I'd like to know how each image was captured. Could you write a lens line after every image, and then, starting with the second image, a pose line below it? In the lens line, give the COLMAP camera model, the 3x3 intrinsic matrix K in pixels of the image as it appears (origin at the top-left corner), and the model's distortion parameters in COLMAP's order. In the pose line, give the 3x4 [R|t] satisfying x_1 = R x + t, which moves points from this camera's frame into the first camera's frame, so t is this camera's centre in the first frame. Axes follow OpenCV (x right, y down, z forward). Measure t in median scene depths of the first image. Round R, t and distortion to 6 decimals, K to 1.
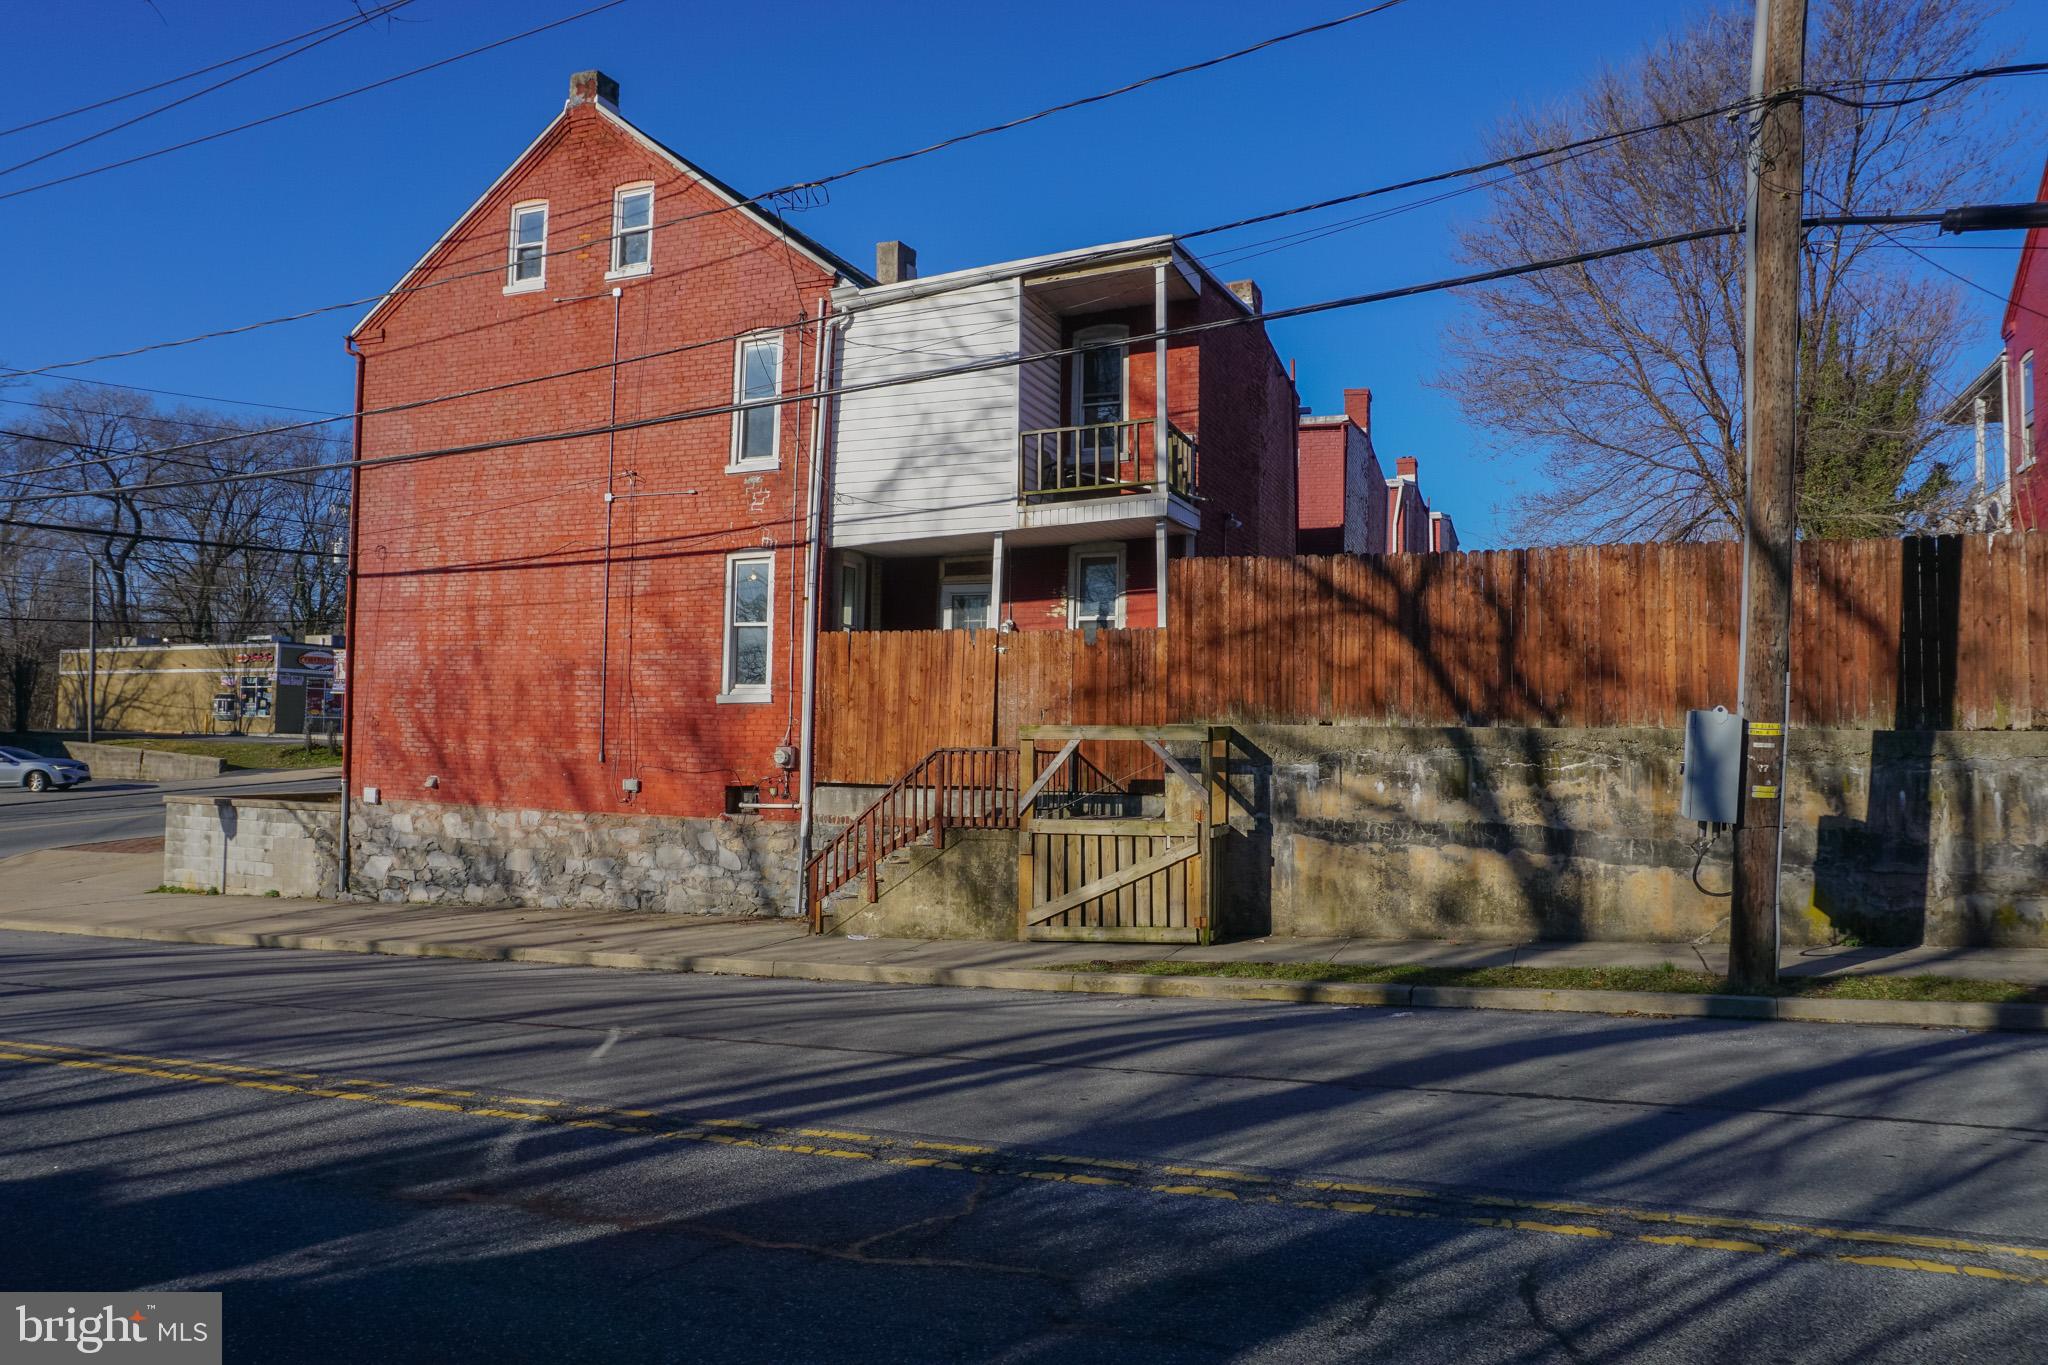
lens RADIAL K [[1378.3, 0, 1067.4], [0, 1378.3, 564.7], [0, 0, 1]] dist [-0.049532, 0.026002]
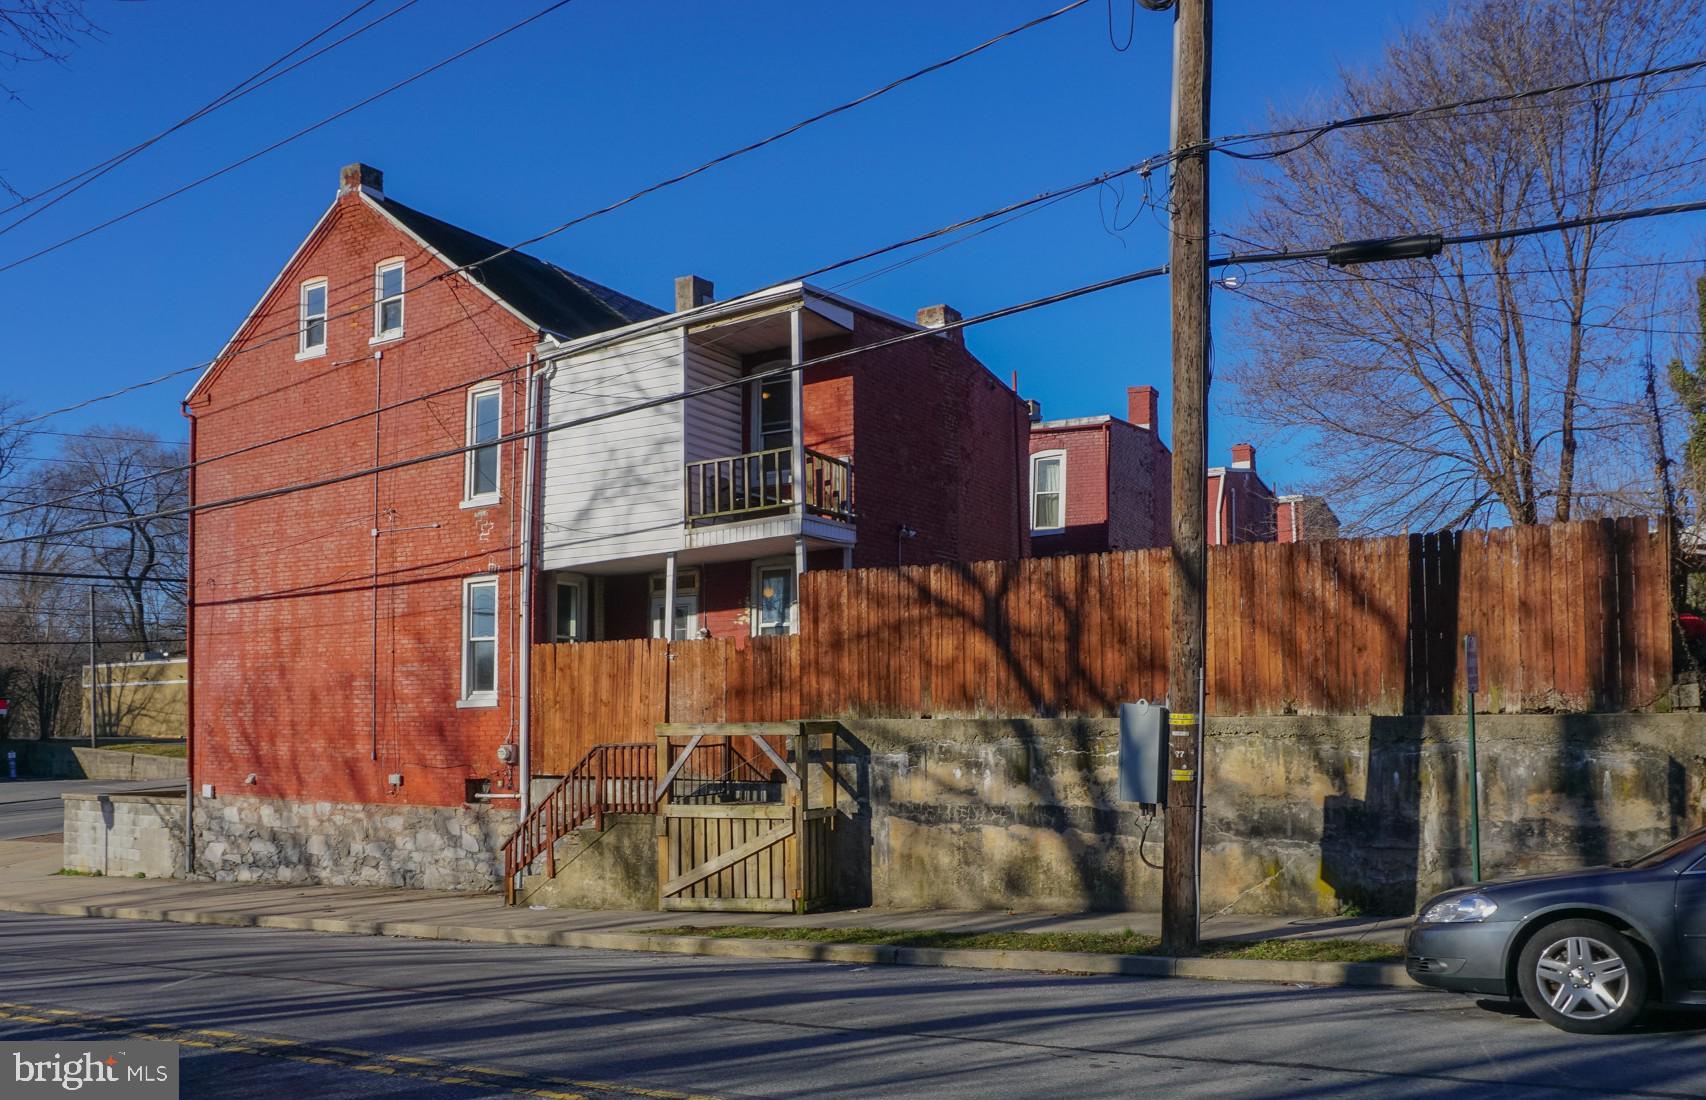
lens RADIAL K [[1375.4, 0, 849.3], [0, 1375.4, 556.8], [0, 0, 1]] dist [-0.047310, 0.025043]
pose [[0.988022, -0.037820, -0.149607, 0.251677], [0.038315, 0.999266, 0.000431, -0.014398], [0.149481, -0.006158, 0.988745, -0.093055]]
